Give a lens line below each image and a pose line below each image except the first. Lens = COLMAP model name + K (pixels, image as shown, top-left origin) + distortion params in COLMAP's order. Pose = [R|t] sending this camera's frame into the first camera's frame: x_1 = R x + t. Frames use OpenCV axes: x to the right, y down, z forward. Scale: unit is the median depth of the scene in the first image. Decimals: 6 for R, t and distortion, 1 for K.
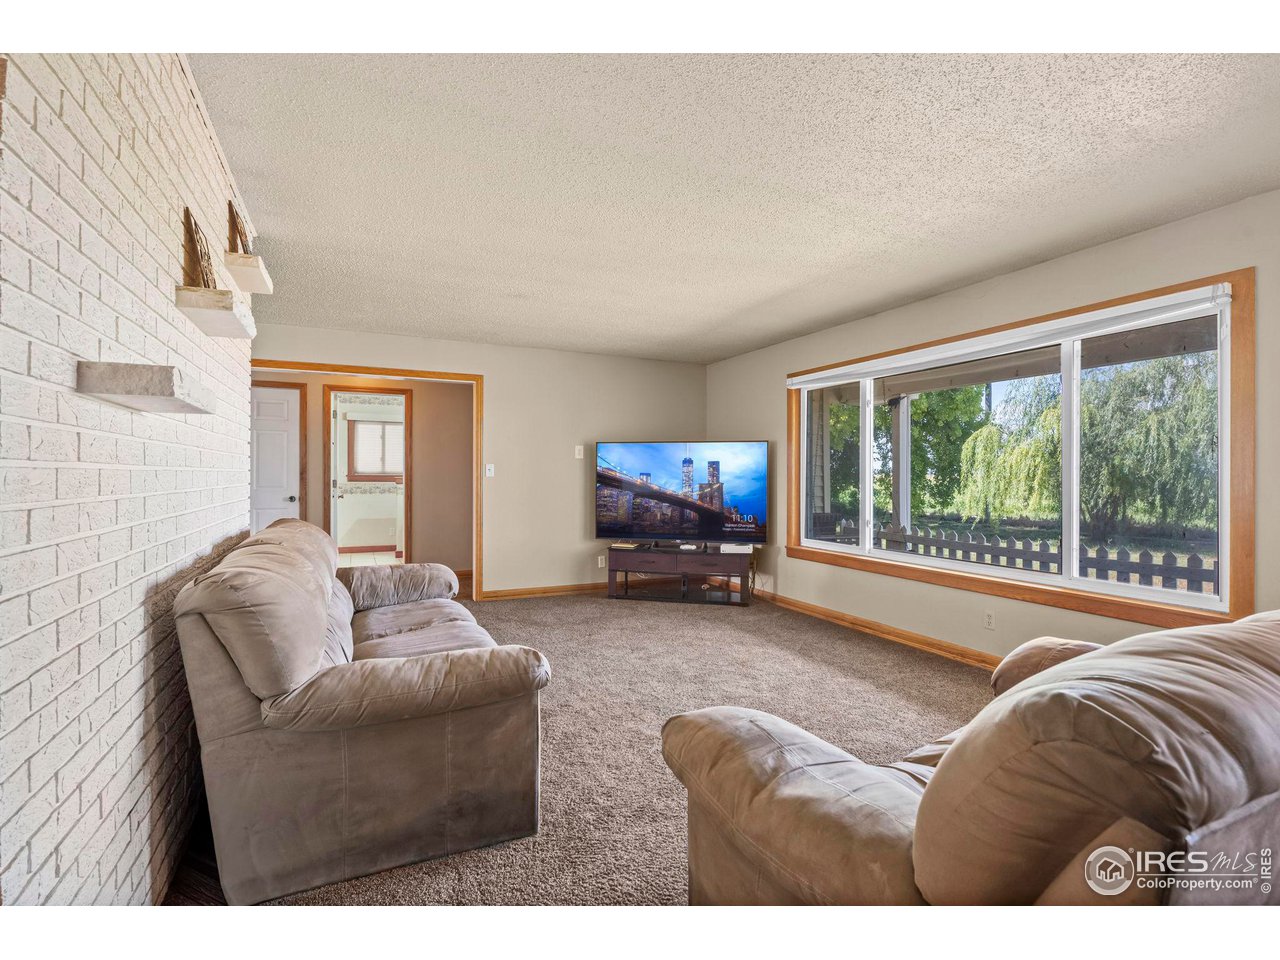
lens RADIAL K [[610.1, 0, 636.9], [0, 610.1, 474.3], [0, 0, 1]] dist [-0.003738, -0.000140]
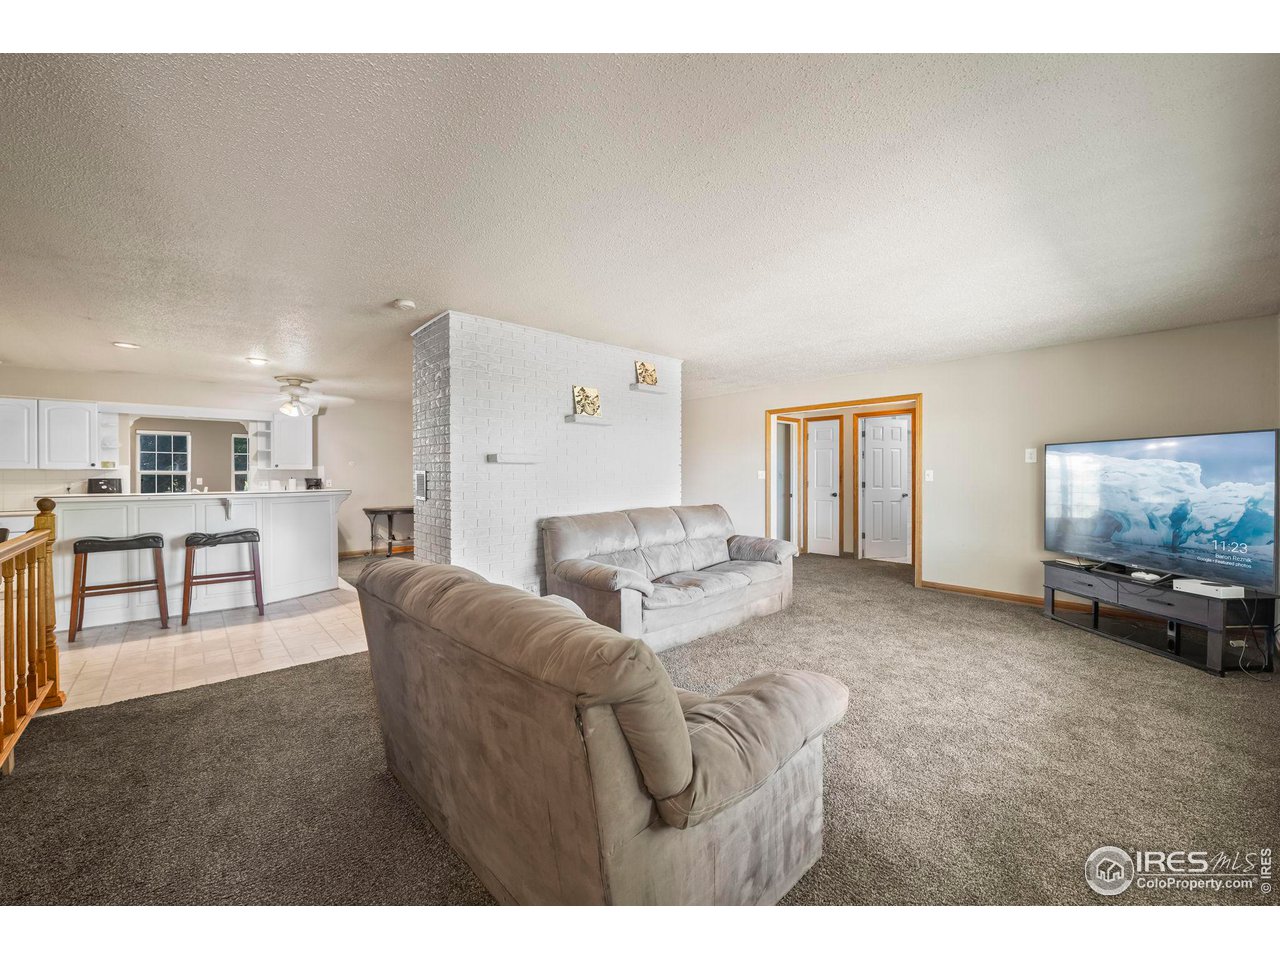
lens RADIAL K [[515.3, 0, 637.6], [0, 515.3, 474.9], [0, 0, 1]] dist [-0.004554, -0.000374]
pose [[0.278836, -0.001763, -0.960337, 0.673119], [0.003375, 0.999994, -0.000856, -0.010855], [0.960333, -0.003003, 0.278840, 0.271876]]
